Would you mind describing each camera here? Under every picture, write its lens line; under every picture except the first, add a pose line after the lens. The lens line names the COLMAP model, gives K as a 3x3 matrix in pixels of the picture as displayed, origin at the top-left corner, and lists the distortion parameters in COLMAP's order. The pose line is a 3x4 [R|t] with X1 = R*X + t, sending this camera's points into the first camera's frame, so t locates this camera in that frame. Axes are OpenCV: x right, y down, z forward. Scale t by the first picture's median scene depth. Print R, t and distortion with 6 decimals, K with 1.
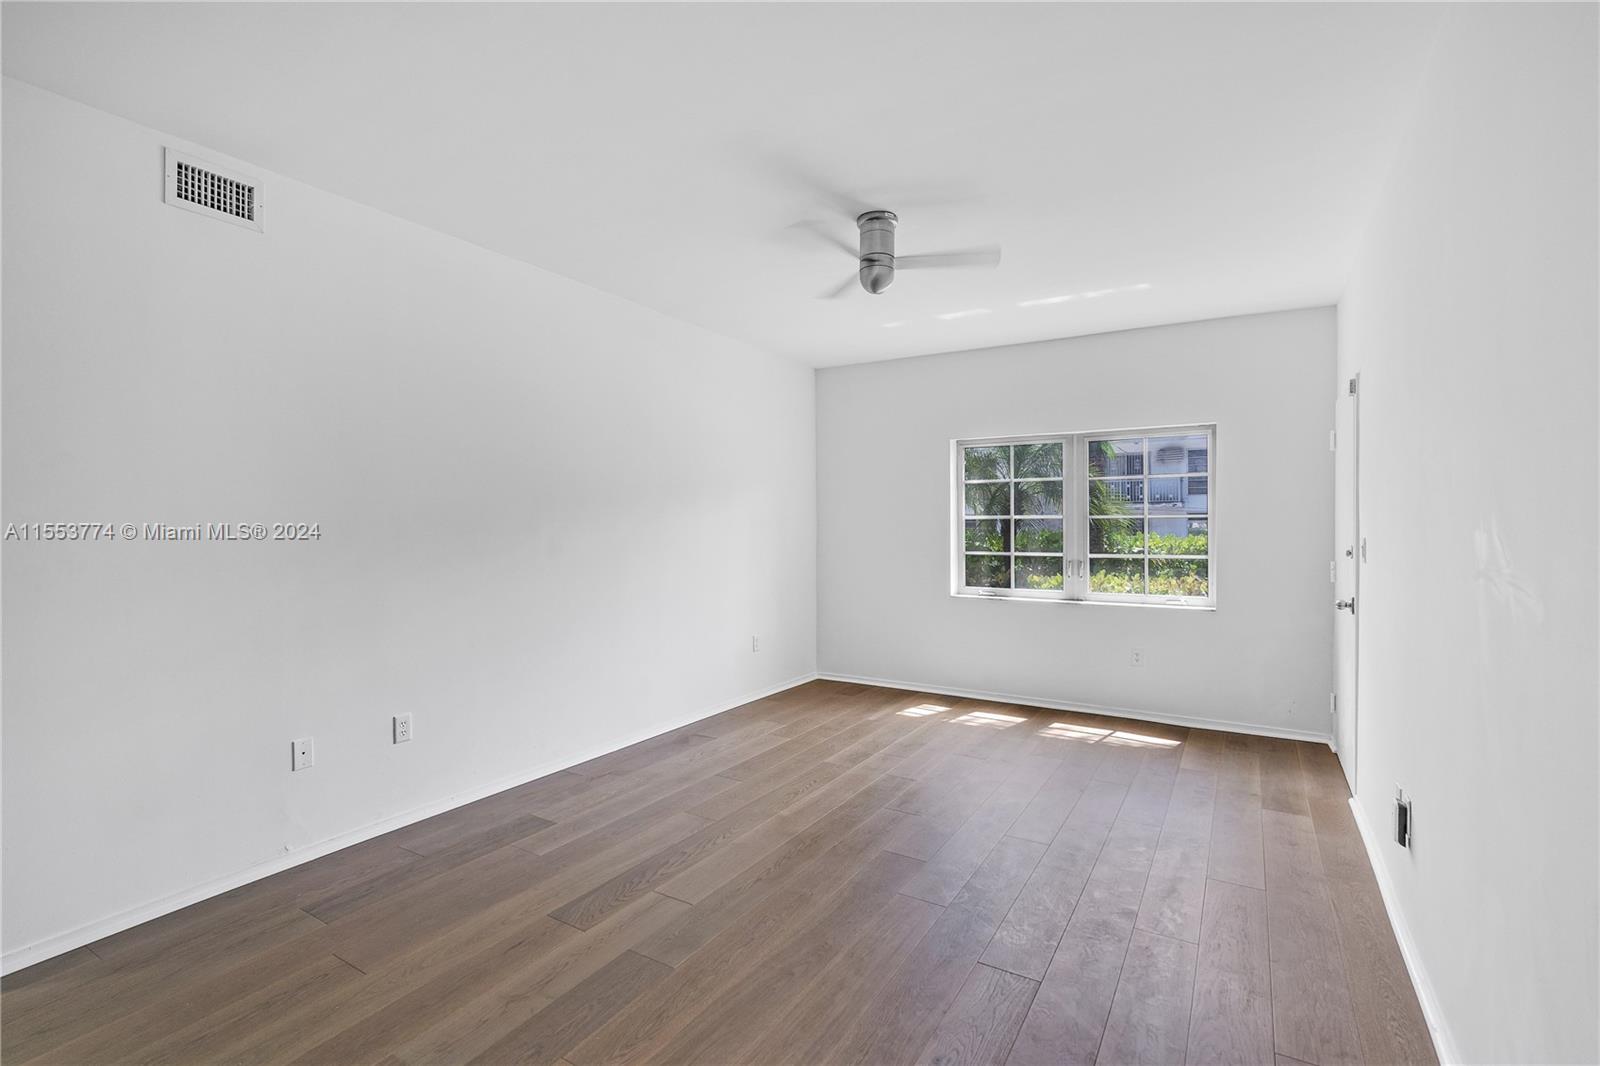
lens RADIAL K [[742.5, 0, 811.4], [0, 742.5, 529.4], [0, 0, 1]] dist [-0.007588, -0.000823]
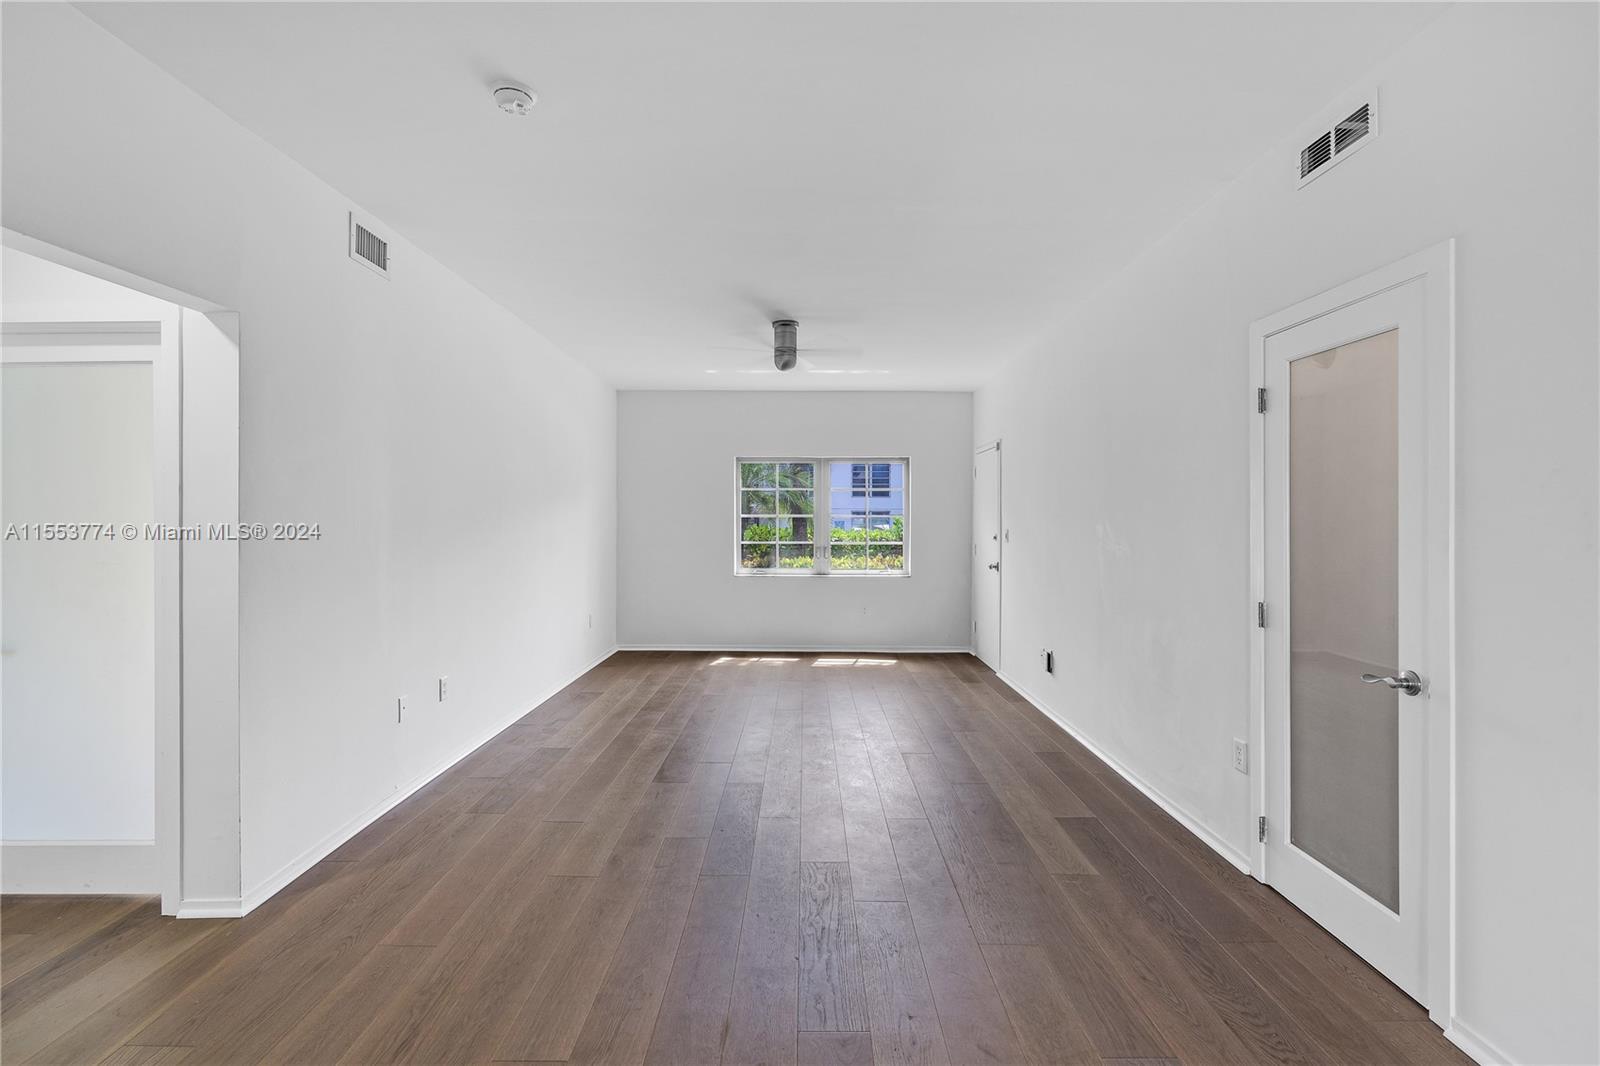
lens RADIAL K [[742.5, 0, 828.0], [0, 742.5, 521.5], [0, 0, 1]] dist [-0.007588, -0.000823]
pose [[0.845112, 0.002769, 0.534583, -0.454986], [0.000695, 0.999980, -0.006278, 0.002548], [-0.534589, 0.005677, 0.845093, -0.243901]]
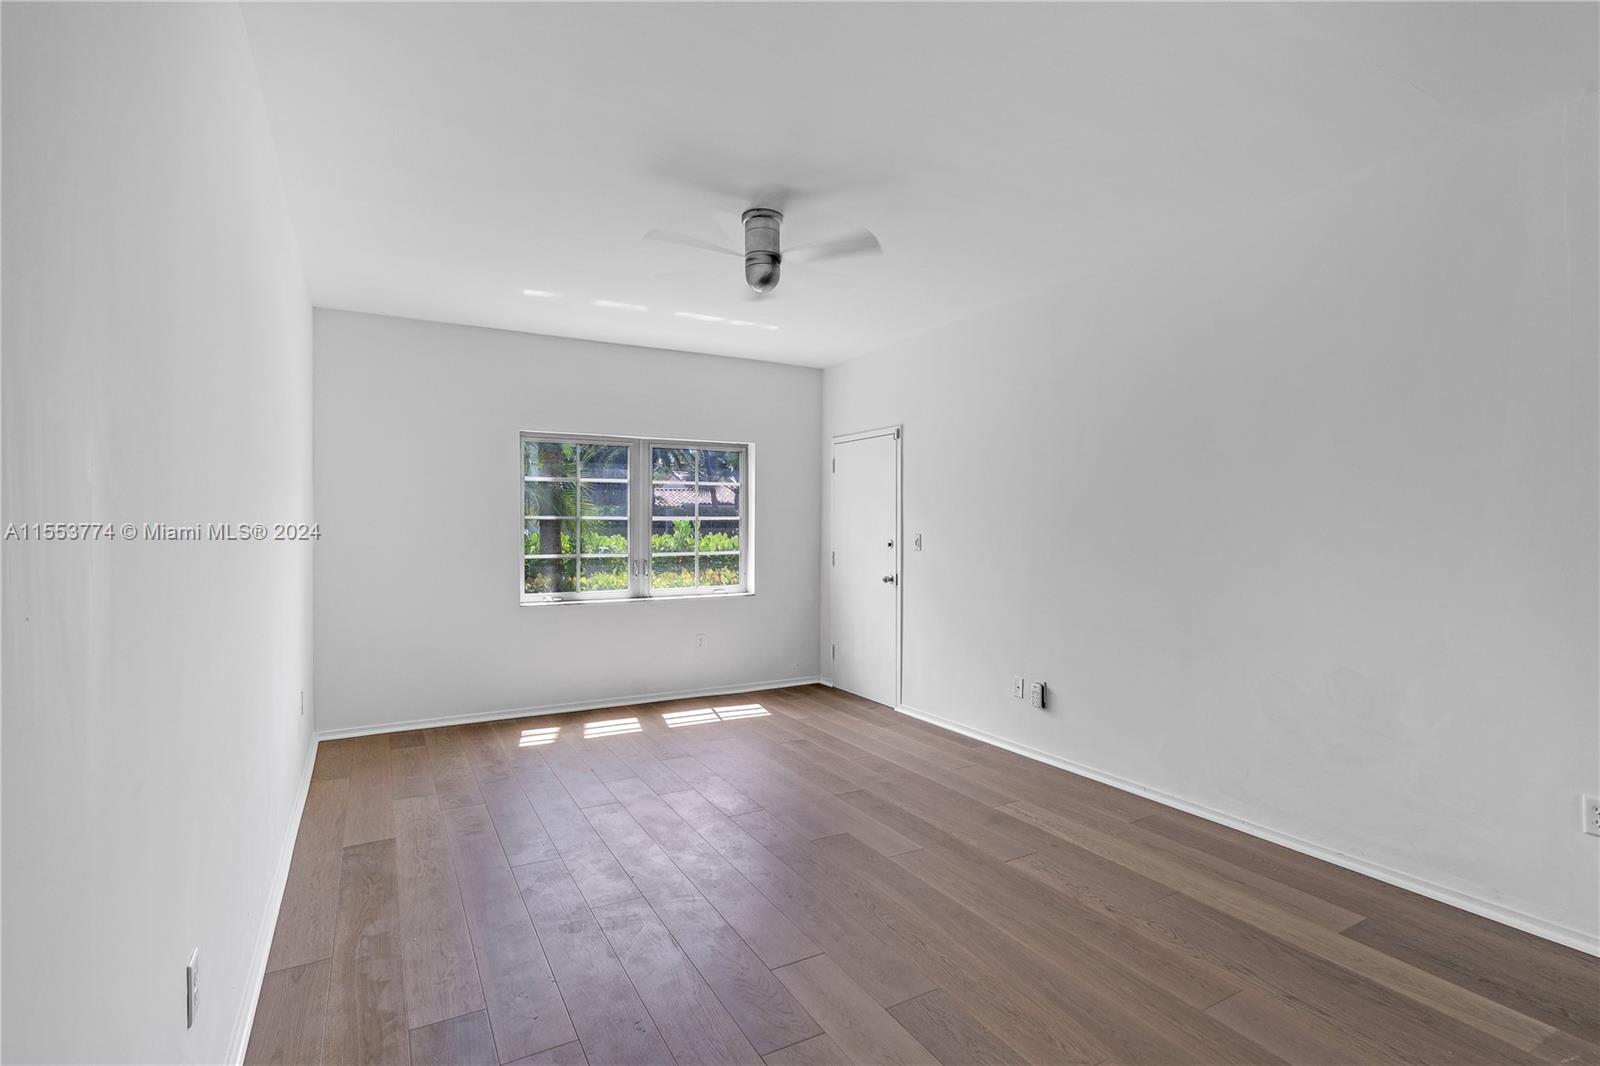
lens RADIAL K [[742.5, 0, 813.6], [0, 742.5, 536.8], [0, 0, 1]] dist [-0.007588, -0.000823]
pose [[0.484365, -0.012467, 0.874777, -0.511890], [0.005724, 0.999922, 0.011081, -0.001229], [-0.874847, -0.000360, 0.484399, 0.316971]]
